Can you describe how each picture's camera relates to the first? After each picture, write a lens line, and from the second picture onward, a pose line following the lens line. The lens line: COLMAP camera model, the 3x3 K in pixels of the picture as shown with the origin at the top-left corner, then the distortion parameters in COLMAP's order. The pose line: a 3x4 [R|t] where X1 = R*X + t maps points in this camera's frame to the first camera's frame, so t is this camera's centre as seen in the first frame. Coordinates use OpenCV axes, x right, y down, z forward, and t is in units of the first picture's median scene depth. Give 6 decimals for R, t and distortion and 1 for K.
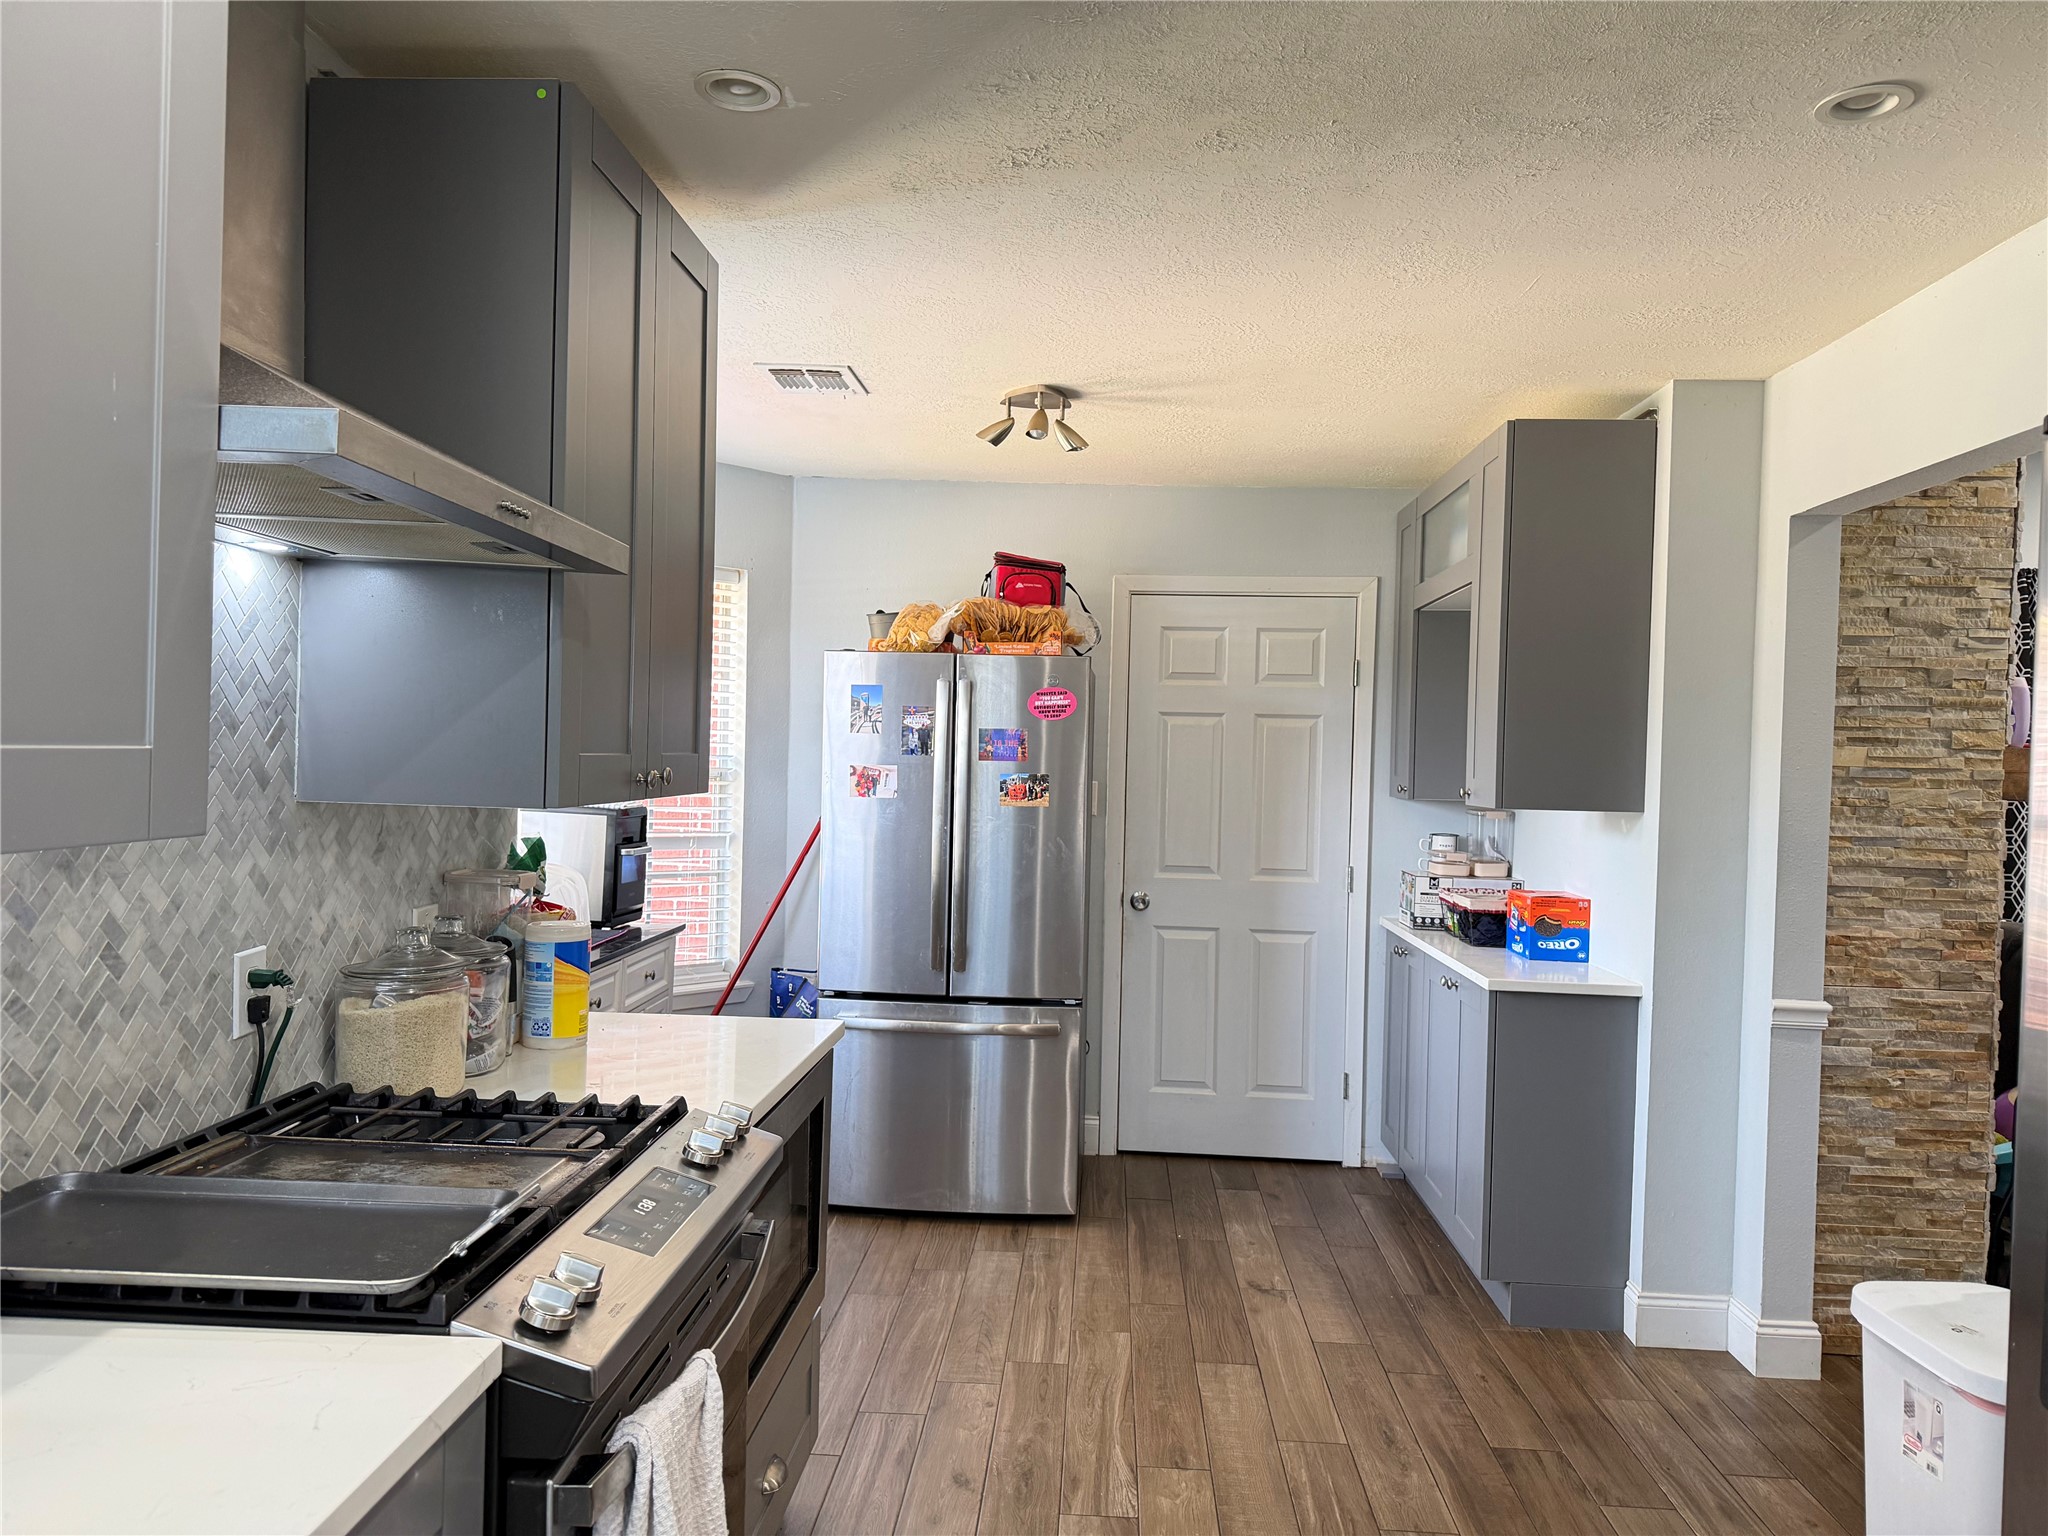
lens RADIAL K [[1431.3, 0, 1025.5], [0, 1431.3, 775.7], [0, 0, 1]] dist [0.142889, -0.238607]
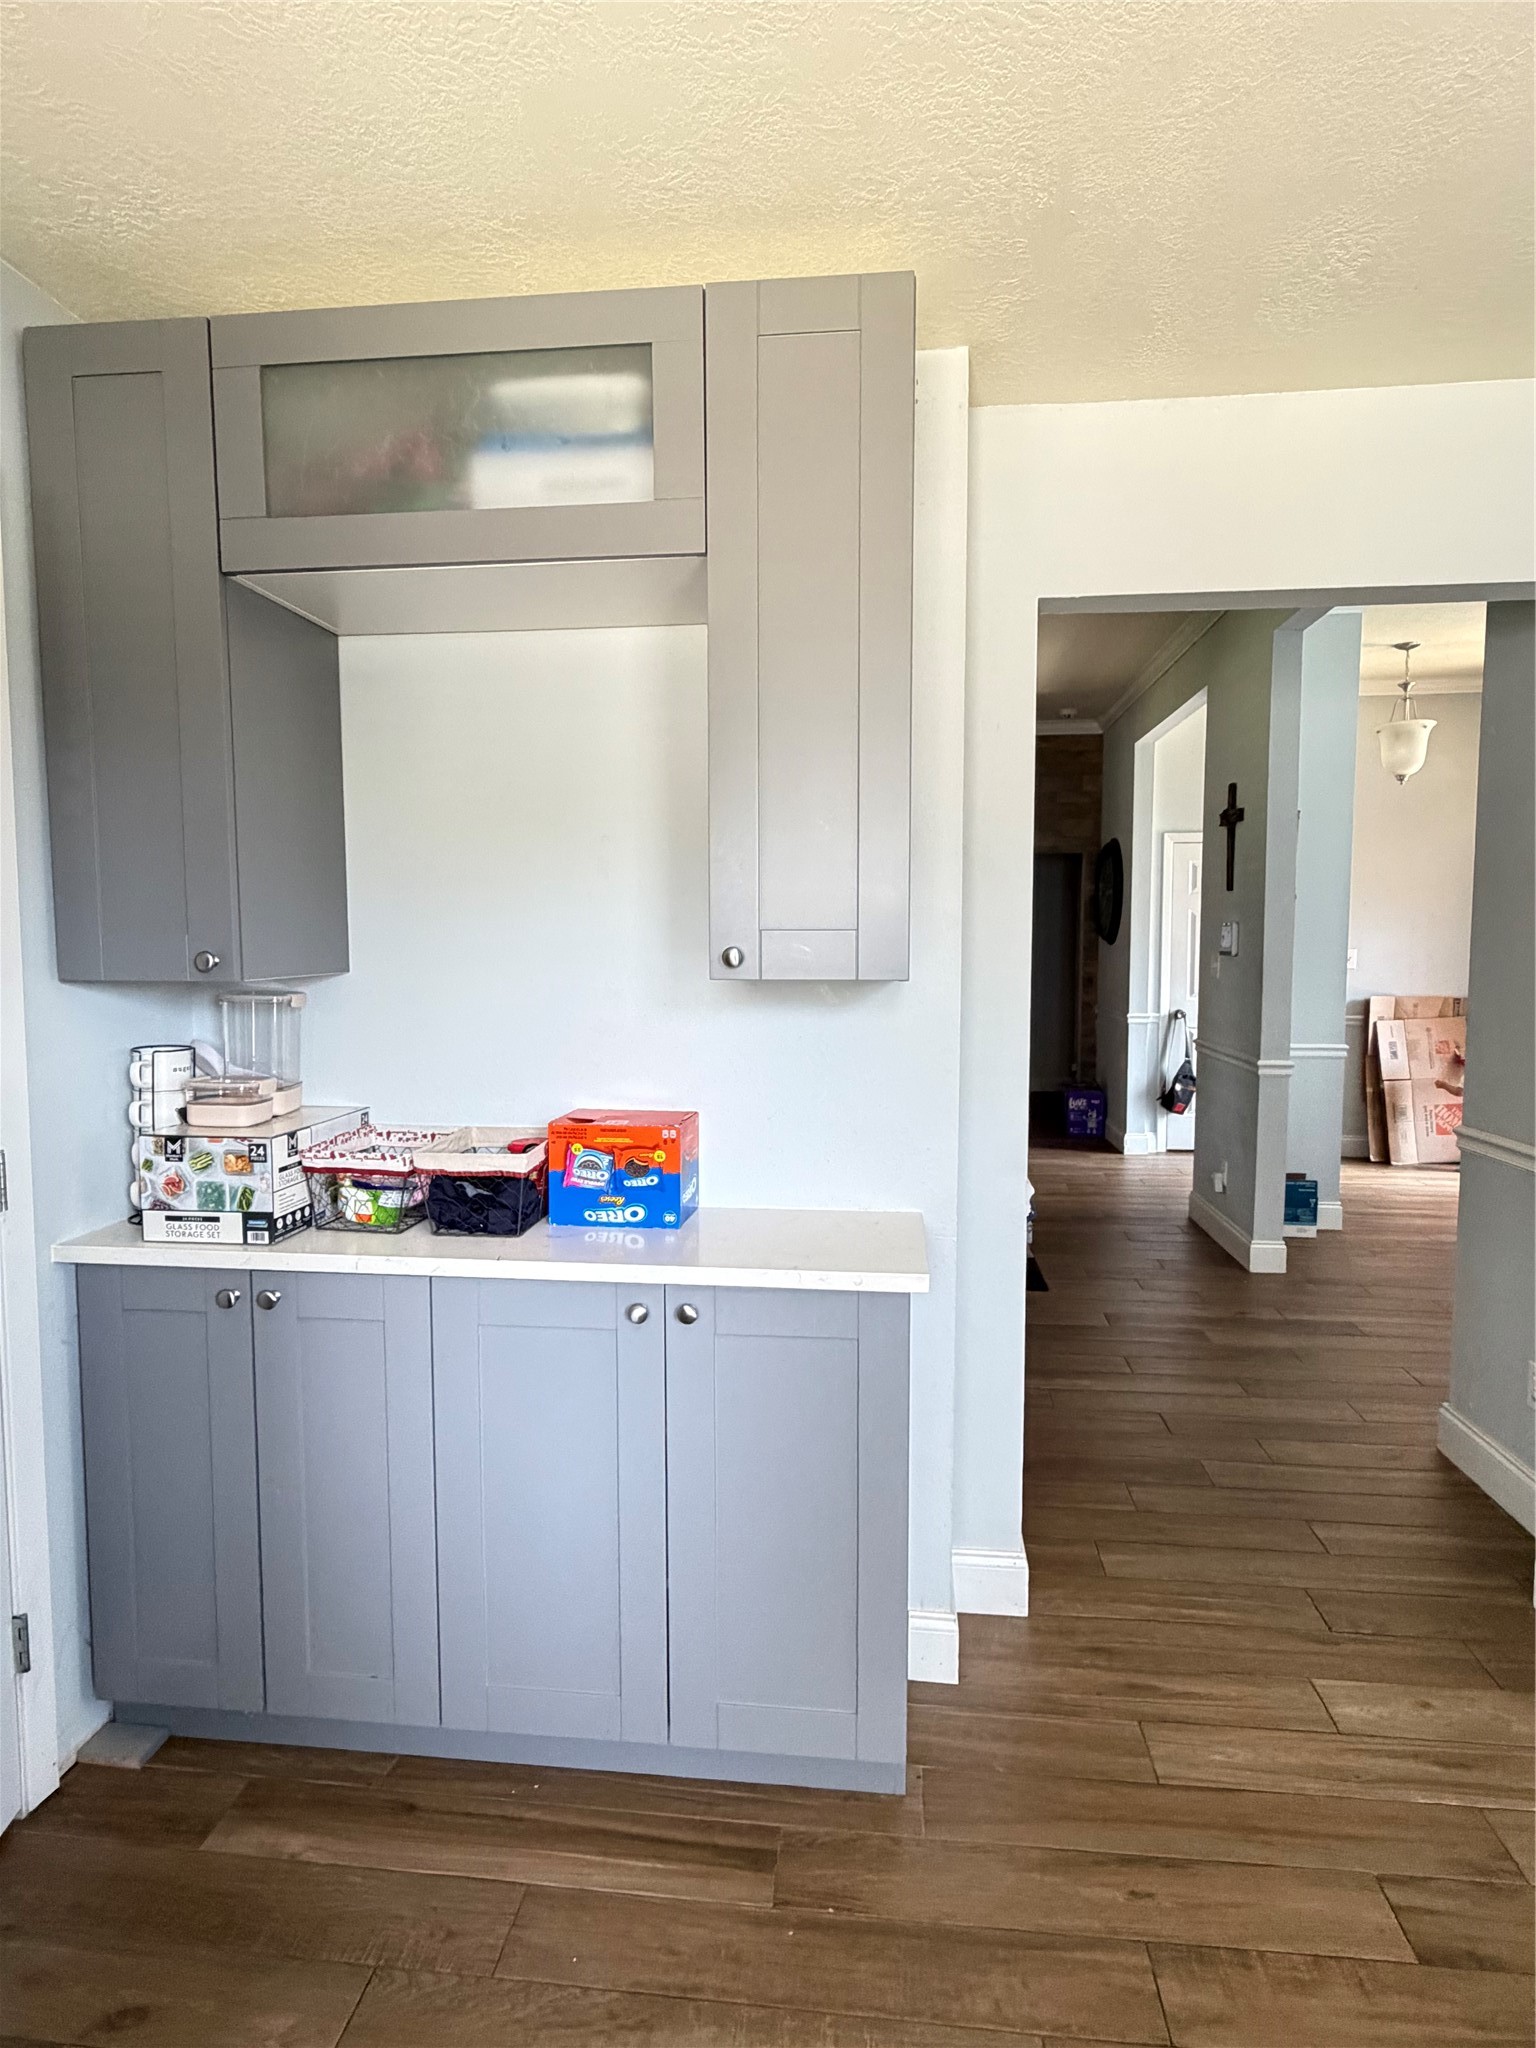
lens RADIAL K [[1103.5, 0, 776.0], [0, 1103.5, 1015.2], [0, 0, 1]] dist [0.001374, -0.000766]
pose [[0.055286, -0.099852, 0.993465, -0.142410], [0.020418, 0.994892, 0.098860, -0.008090], [-0.998262, 0.014819, 0.057043, 1.314526]]
